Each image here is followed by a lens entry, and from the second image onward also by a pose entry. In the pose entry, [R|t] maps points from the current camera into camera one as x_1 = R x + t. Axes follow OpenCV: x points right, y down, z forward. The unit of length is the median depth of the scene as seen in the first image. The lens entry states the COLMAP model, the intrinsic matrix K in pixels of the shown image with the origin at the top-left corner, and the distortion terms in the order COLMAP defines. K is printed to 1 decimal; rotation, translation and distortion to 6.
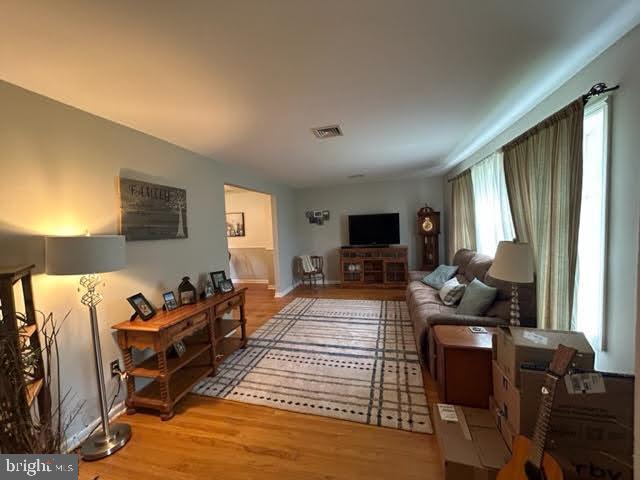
lens RADIAL K [[259.5, 0, 320.5], [0, 259.5, 239.7], [0, 0, 1]] dist [-0.000710, 0.000028]
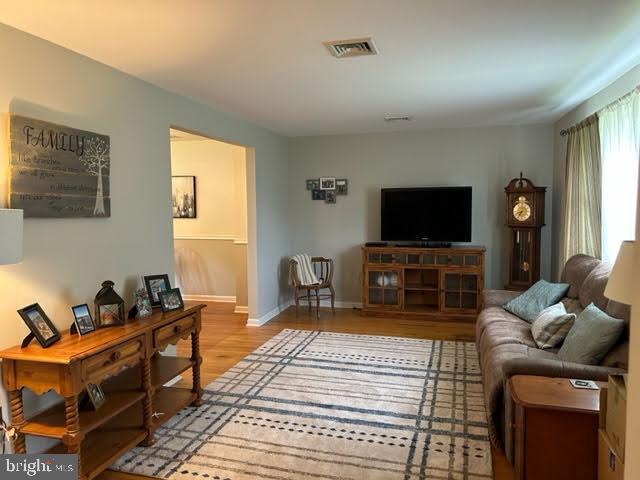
lens RADIAL K [[490.0, 0, 319.3], [0, 490.0, 241.5], [0, 0, 1]] dist [0.015317, -0.003634]
pose [[0.999135, 0.037811, -0.017317, -0.006833], [-0.037409, 0.999036, 0.022981, 0.005333], [0.018169, -0.022313, 0.999586, -0.119500]]
